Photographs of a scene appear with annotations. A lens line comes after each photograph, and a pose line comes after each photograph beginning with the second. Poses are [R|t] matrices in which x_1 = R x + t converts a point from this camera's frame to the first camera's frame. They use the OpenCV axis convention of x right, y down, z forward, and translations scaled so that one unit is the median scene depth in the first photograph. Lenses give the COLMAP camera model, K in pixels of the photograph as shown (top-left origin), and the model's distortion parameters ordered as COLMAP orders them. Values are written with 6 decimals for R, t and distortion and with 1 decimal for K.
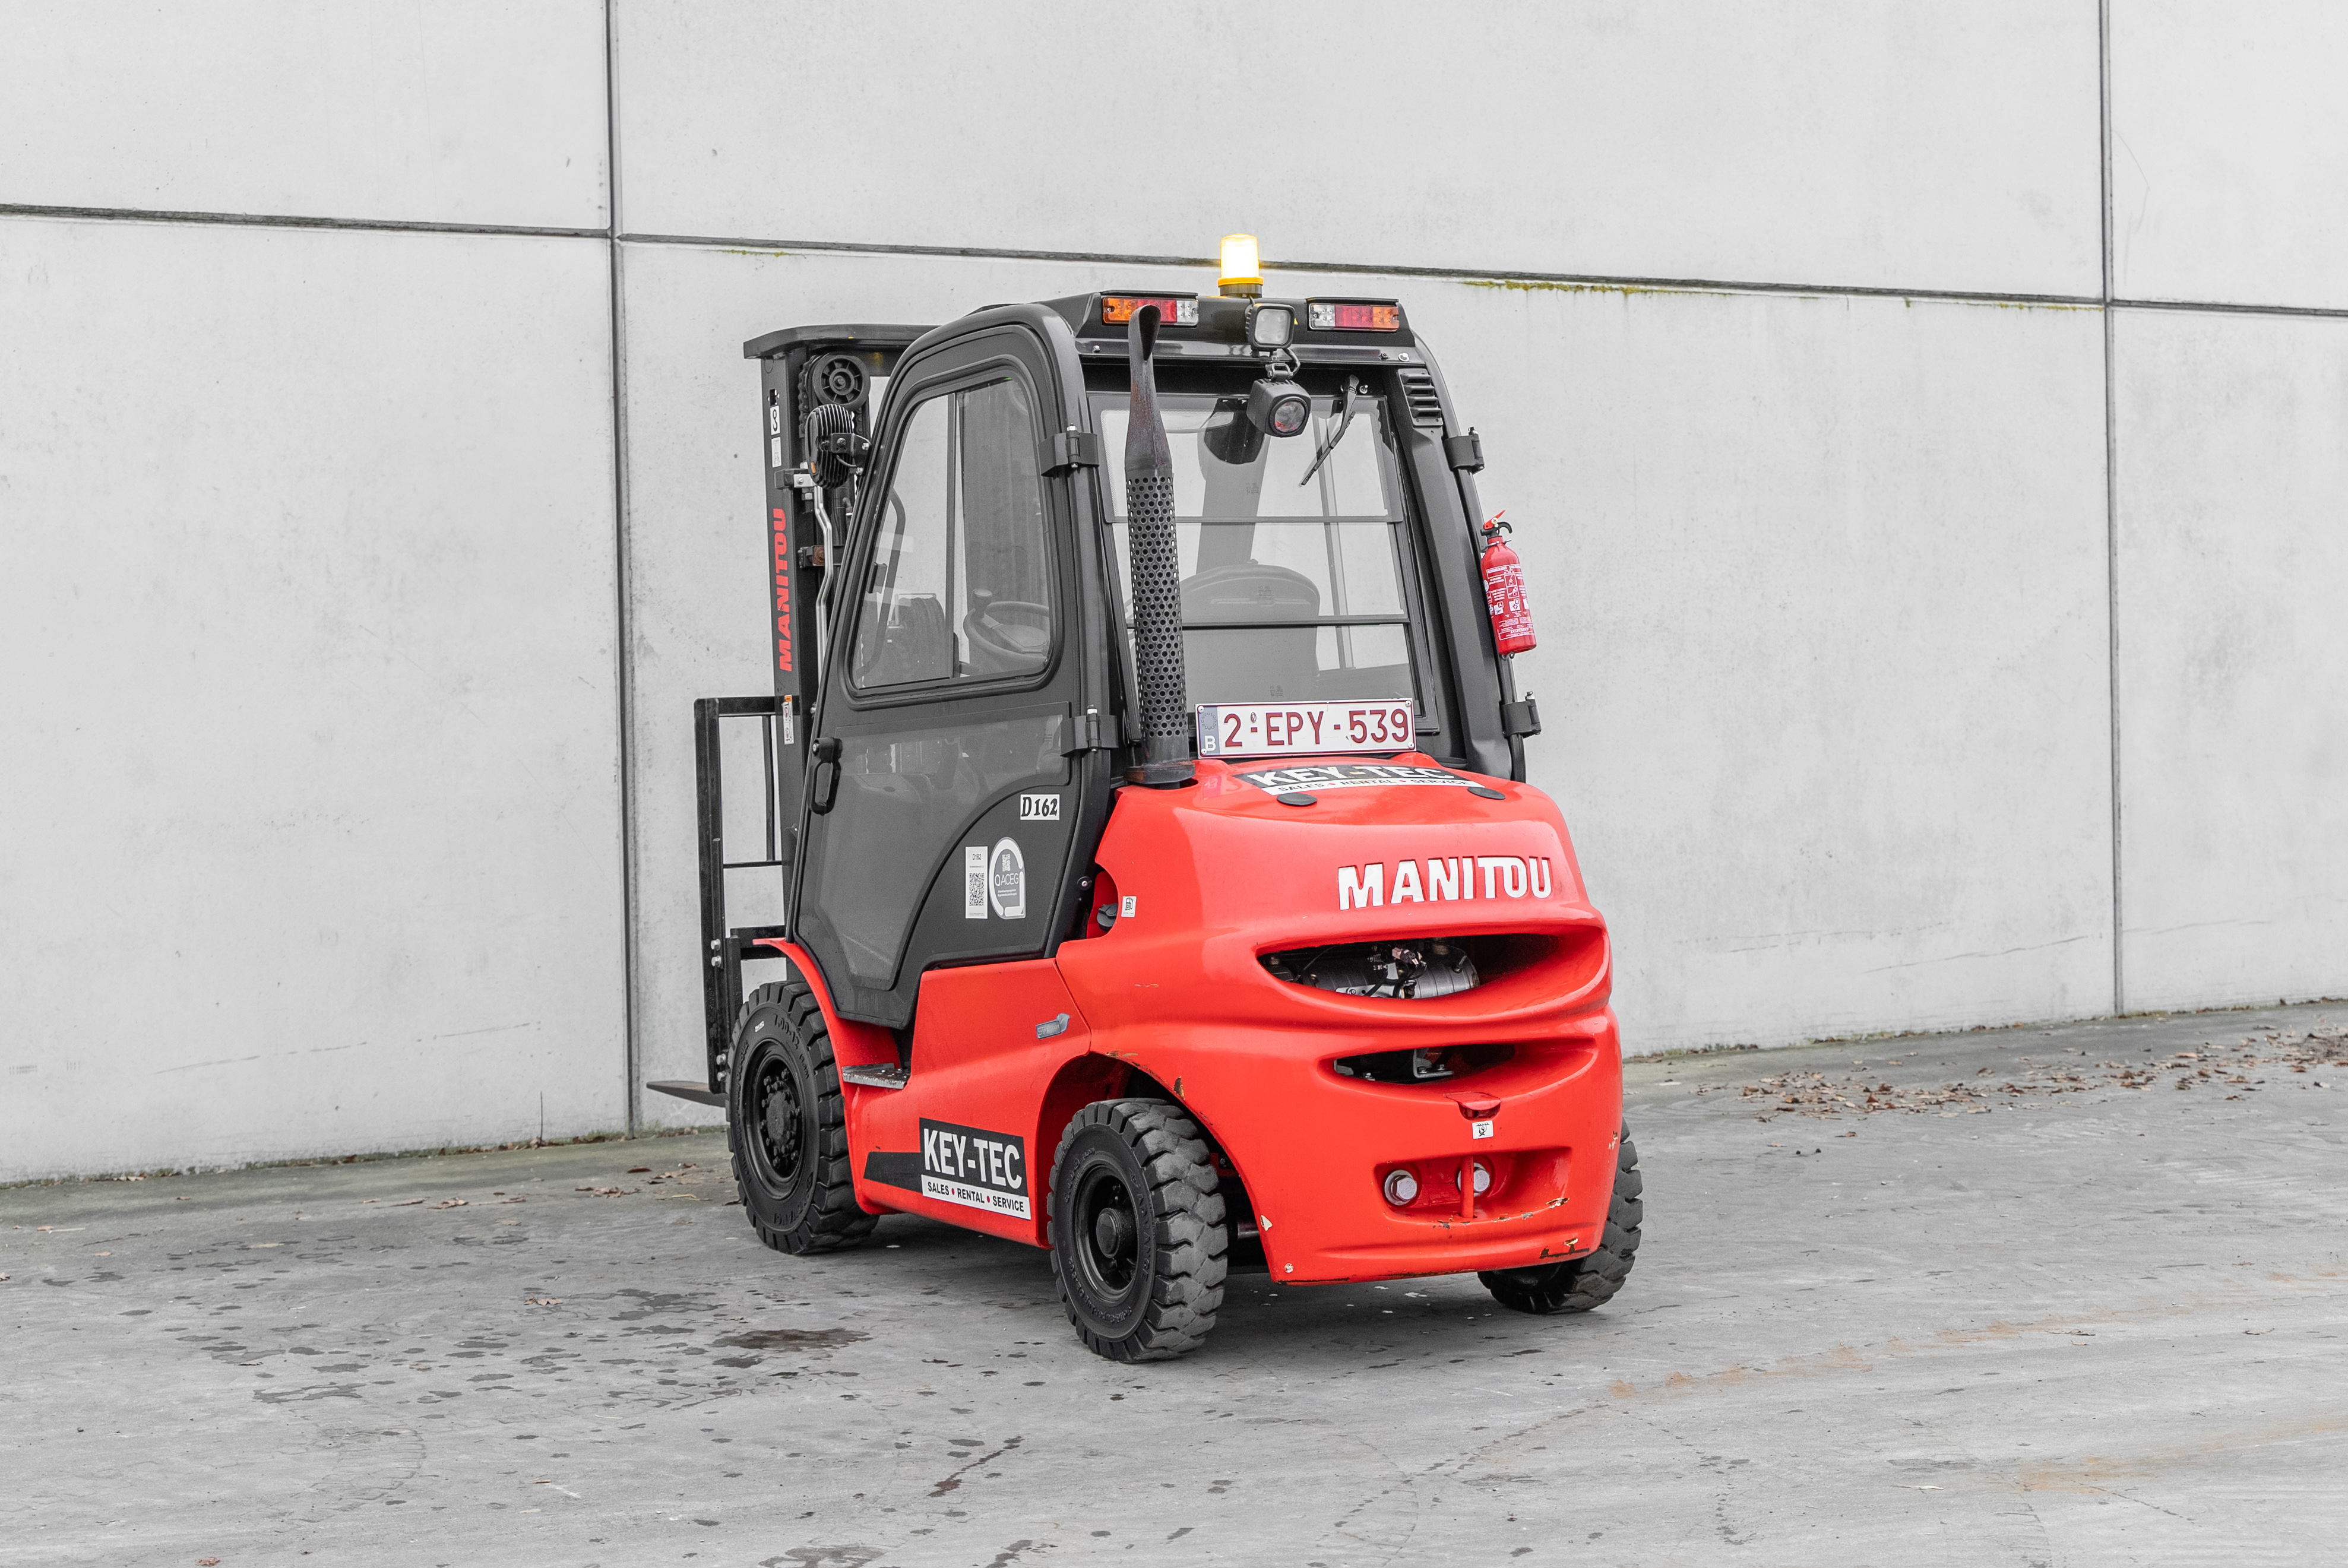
lens RADIAL K [[3700.2, 0, 1117.3], [0, 3700.2, 729.0], [0, 0, 1]] dist [-0.006284, 0.000000]
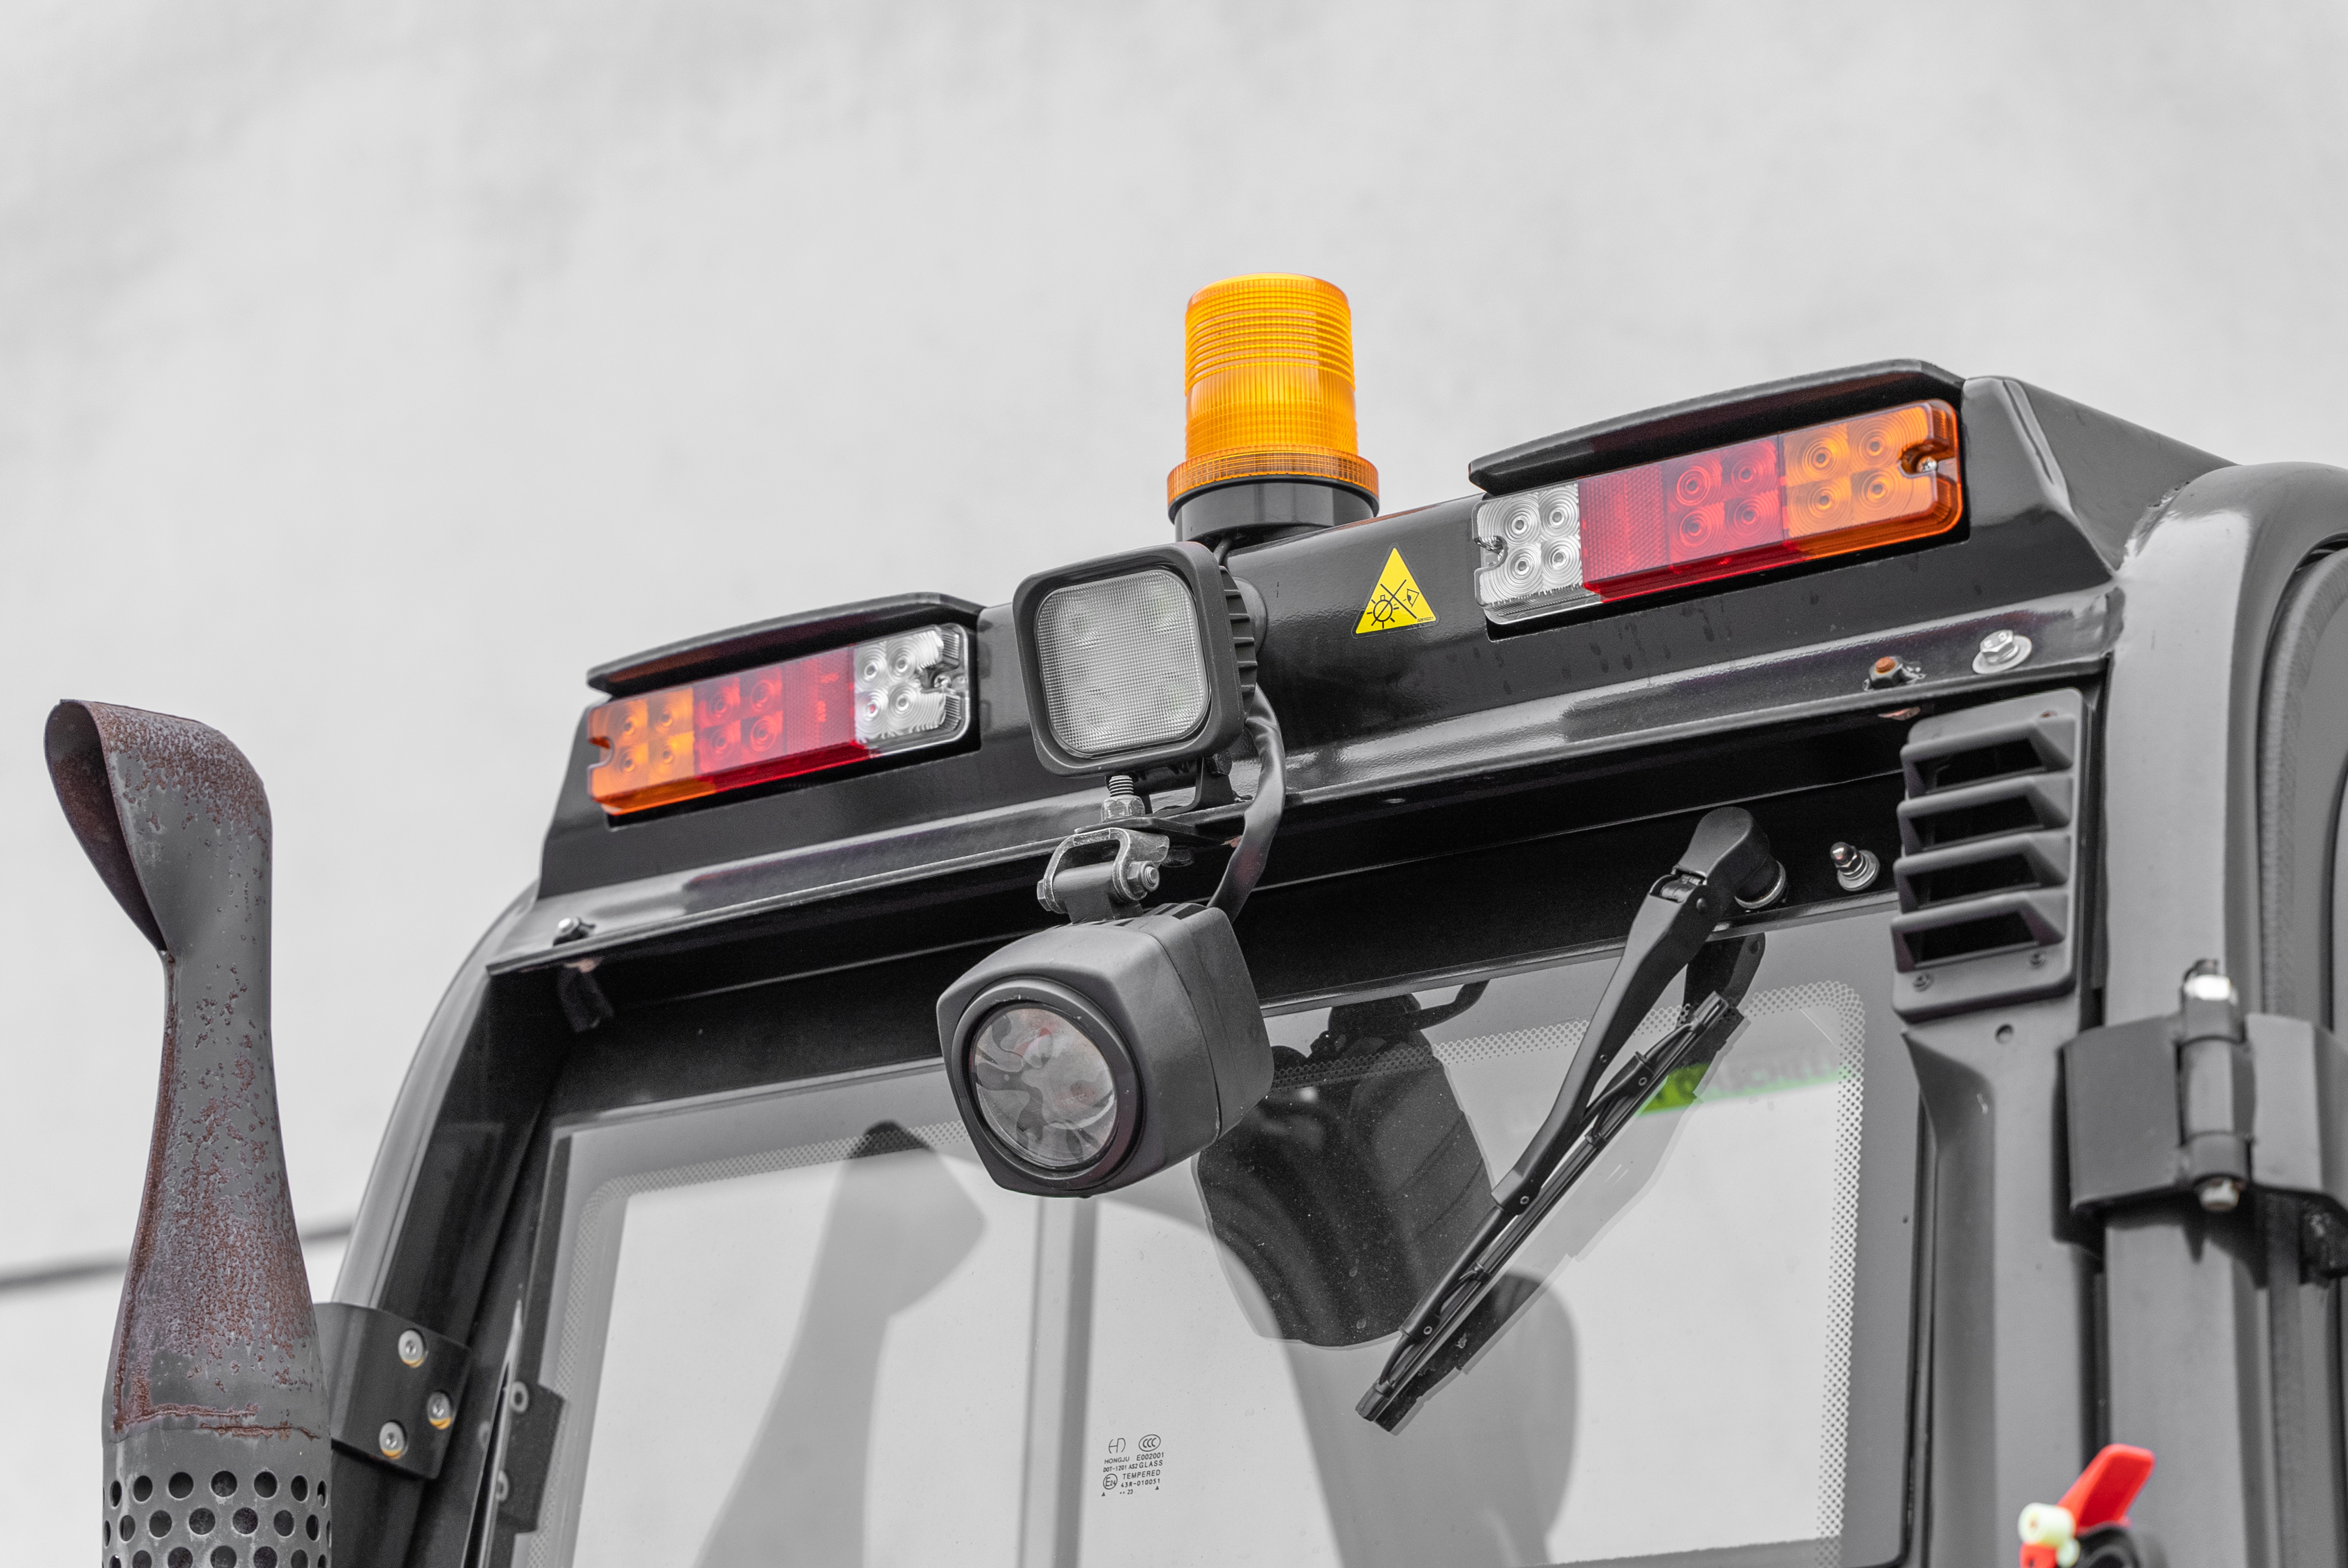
lens RADIAL K [[4952.5, 0, 1161.9], [0, 4952.5, 784.9], [0, 0, 1]] dist [0.005508, 0.000000]
pose [[0.443472, -0.209051, -0.871568, 0.209629], [0.007870, 0.973290, -0.229445, -0.029399], [0.896254, 0.094893, 0.433272, 0.661027]]
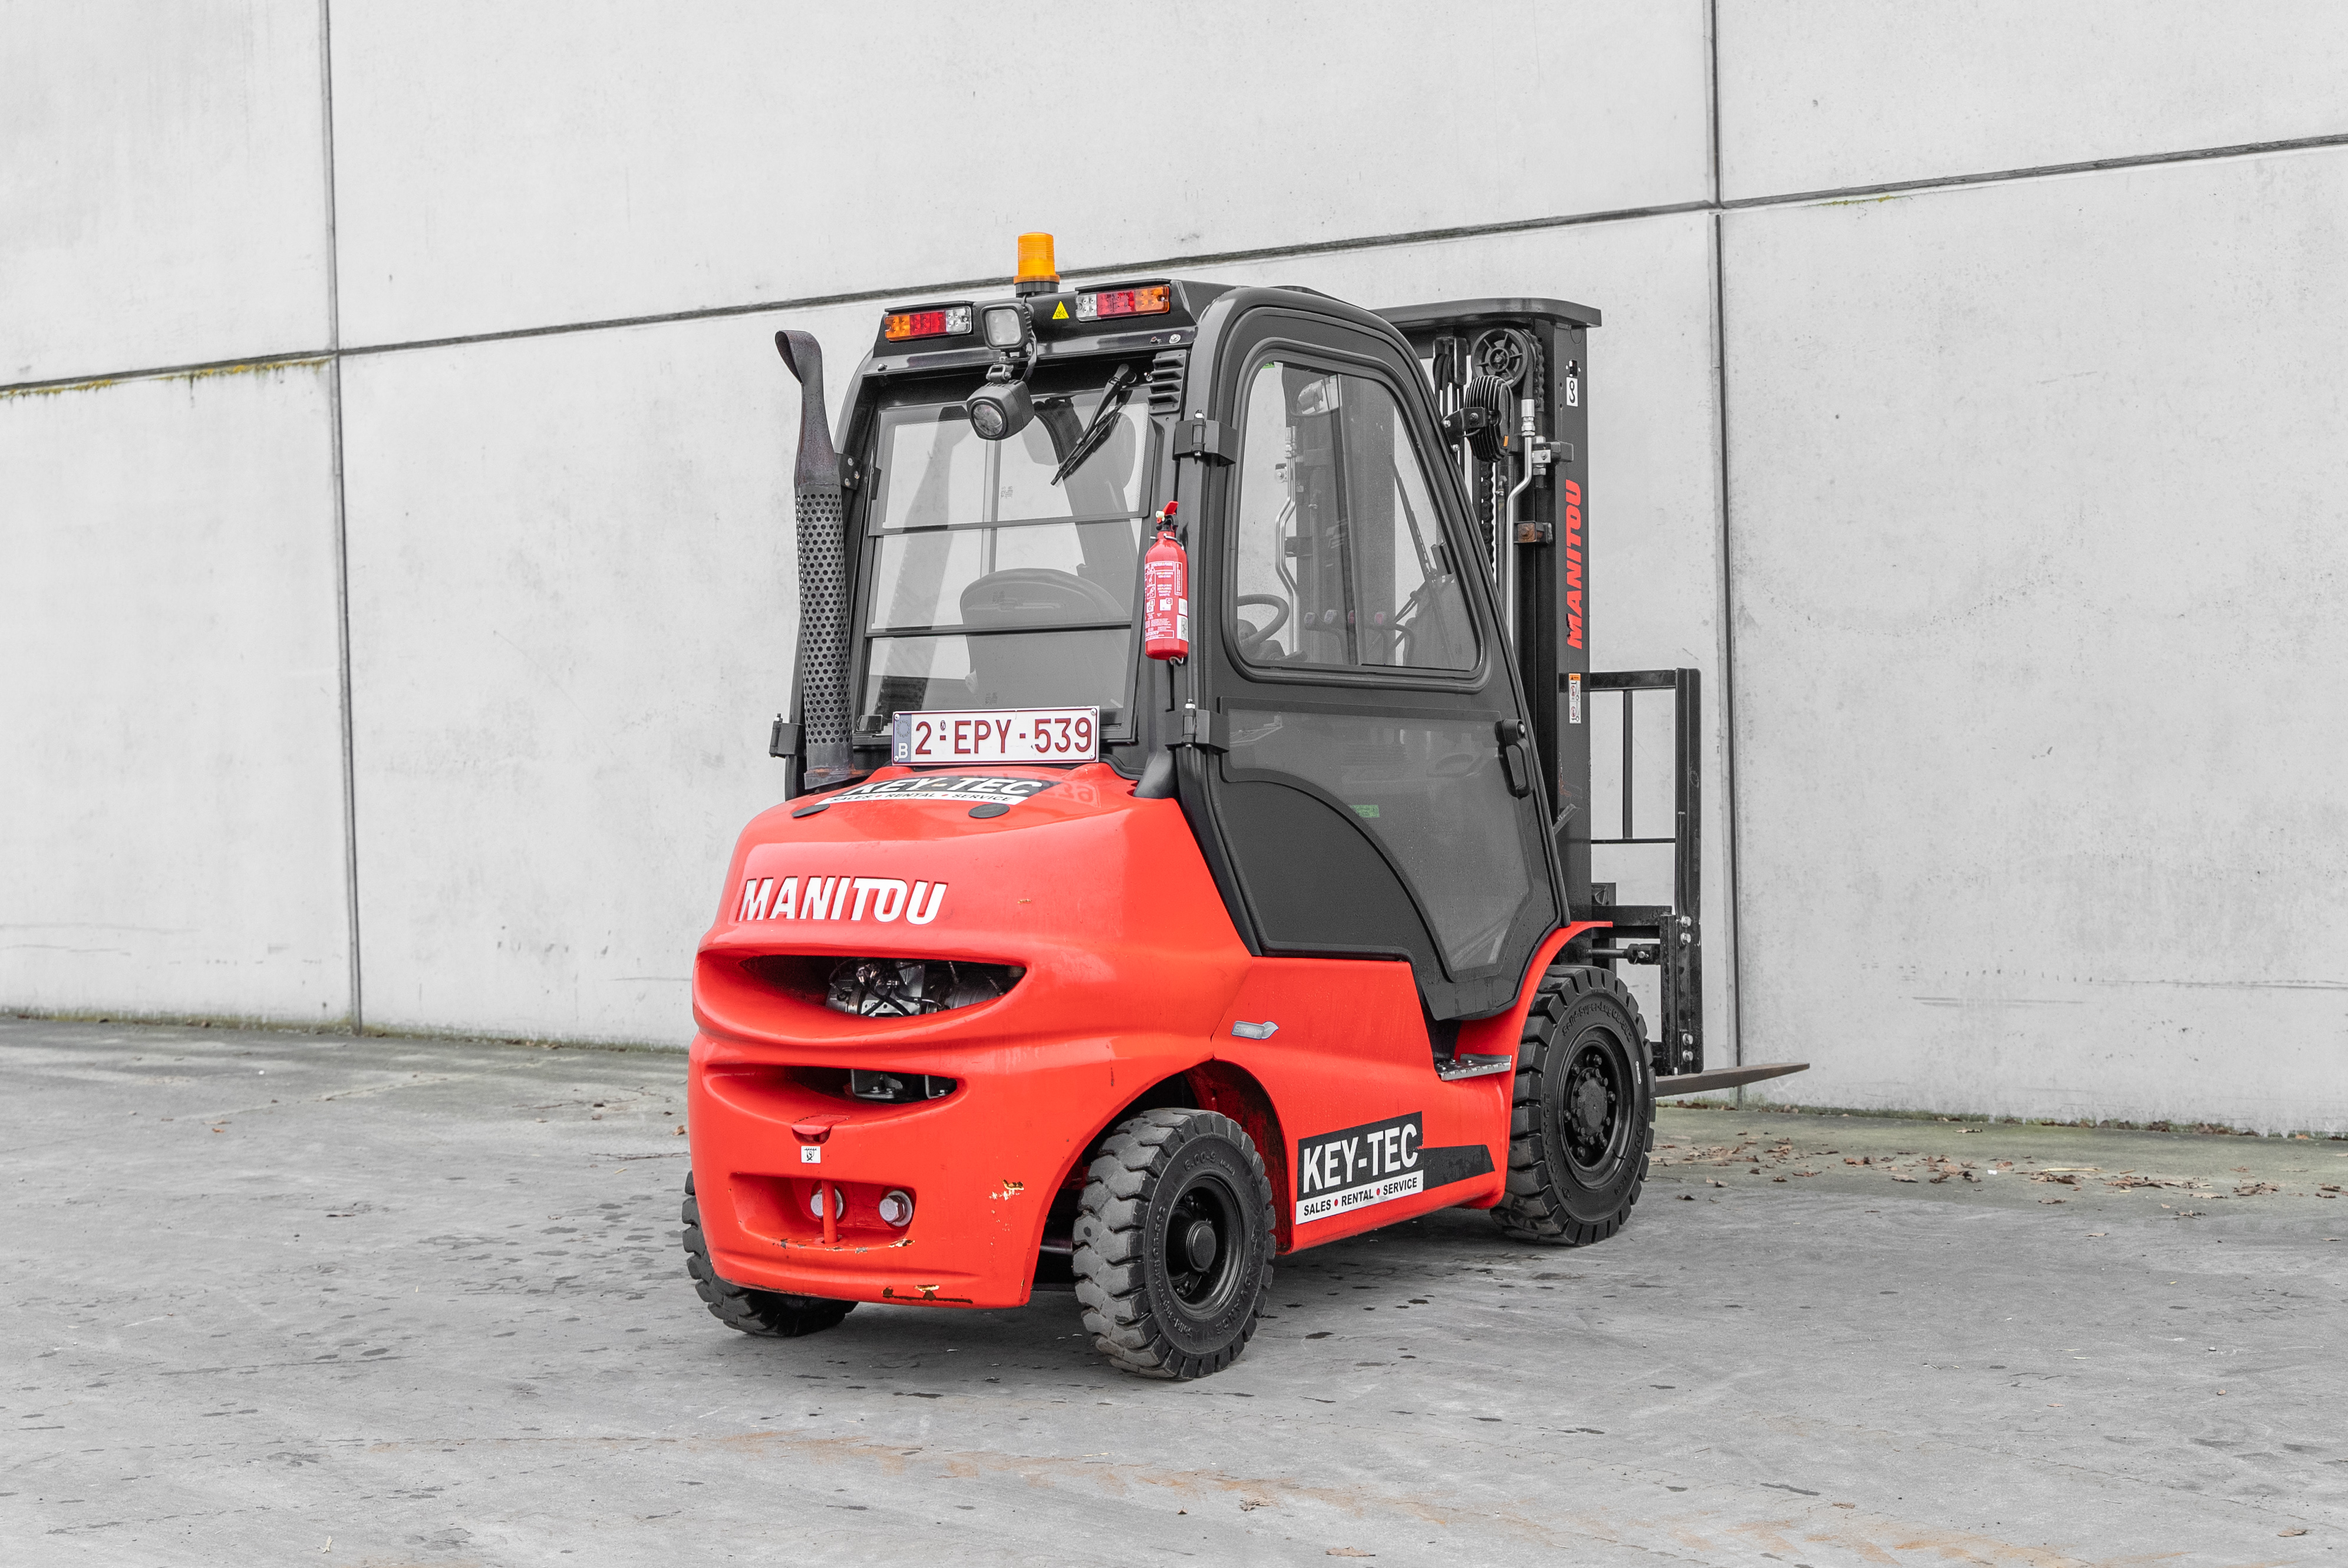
lens RADIAL K [[3477.2, 0, 1182.9], [0, 3477.2, 767.8], [0, 0, 1]] dist [-0.000558, 0.000000]
pose [[0.465829, 0.029795, -0.884373, 0.661889], [0.008741, 0.999229, 0.038268, -0.019930], [0.884832, -0.025557, 0.465209, 0.455652]]
